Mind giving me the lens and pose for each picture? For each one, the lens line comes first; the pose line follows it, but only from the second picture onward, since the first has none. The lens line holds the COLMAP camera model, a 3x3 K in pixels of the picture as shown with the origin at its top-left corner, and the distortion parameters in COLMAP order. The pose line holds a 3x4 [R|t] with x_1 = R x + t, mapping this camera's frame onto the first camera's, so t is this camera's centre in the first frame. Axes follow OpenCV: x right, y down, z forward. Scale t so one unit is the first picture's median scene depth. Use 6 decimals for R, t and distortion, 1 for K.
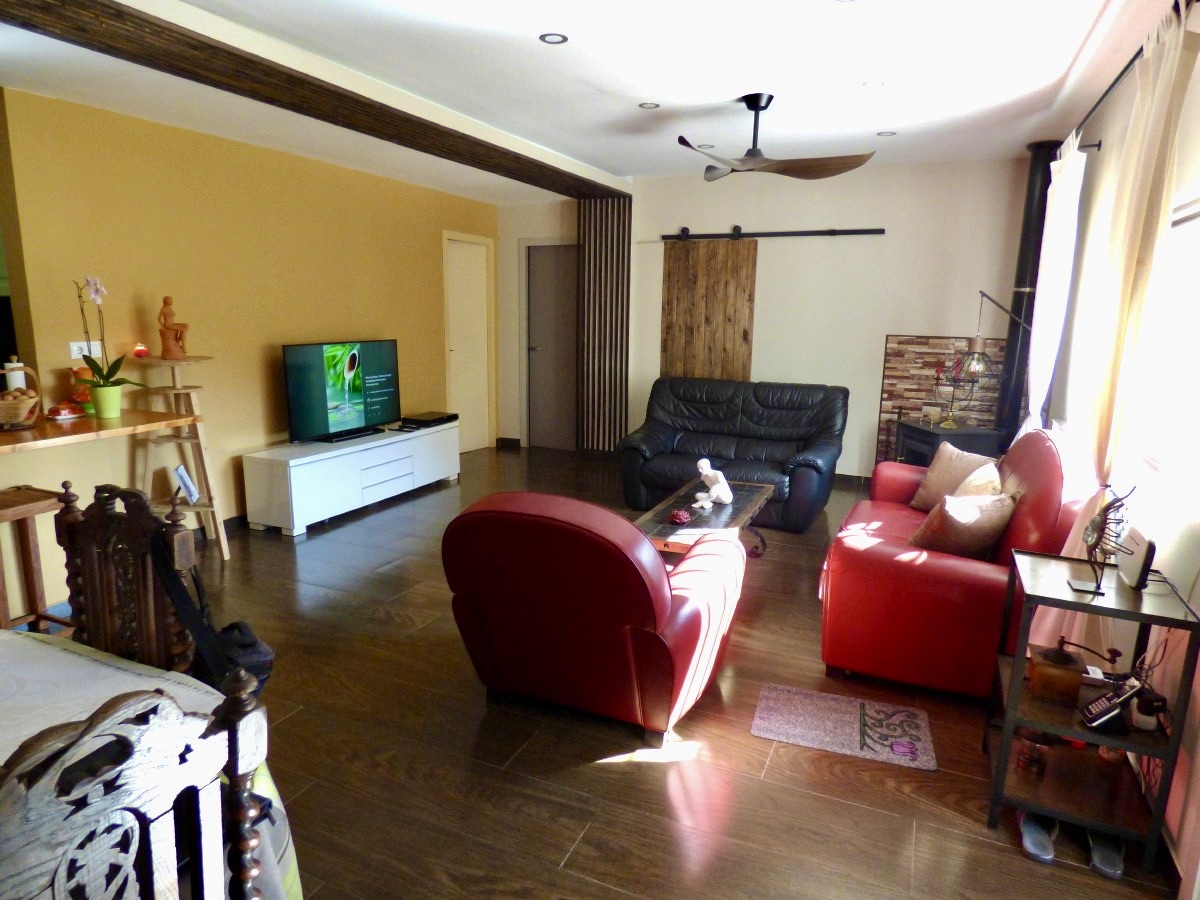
lens RADIAL K [[735.3, 0, 599.0], [0, 735.3, 455.5], [0, 0, 1]] dist [-0.015157, -0.001082]
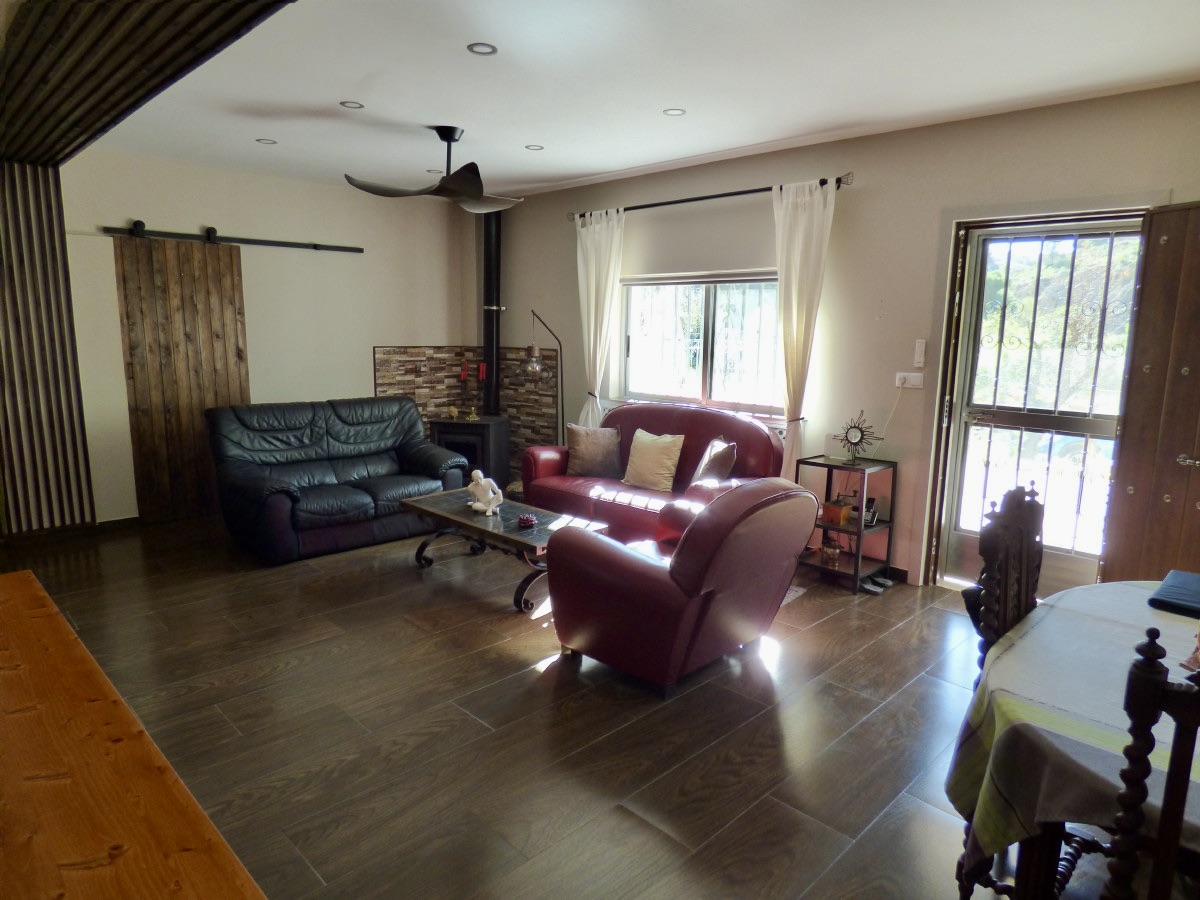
lens RADIAL K [[735.3, 0, 628.7], [0, 735.3, 450.3], [0, 0, 1]] dist [-0.015157, -0.001082]
pose [[0.341198, -0.166222, 0.925178, -0.479440], [0.176677, 0.978039, 0.110563, -0.065083], [-0.923238, 0.125734, 0.363073, 0.268259]]
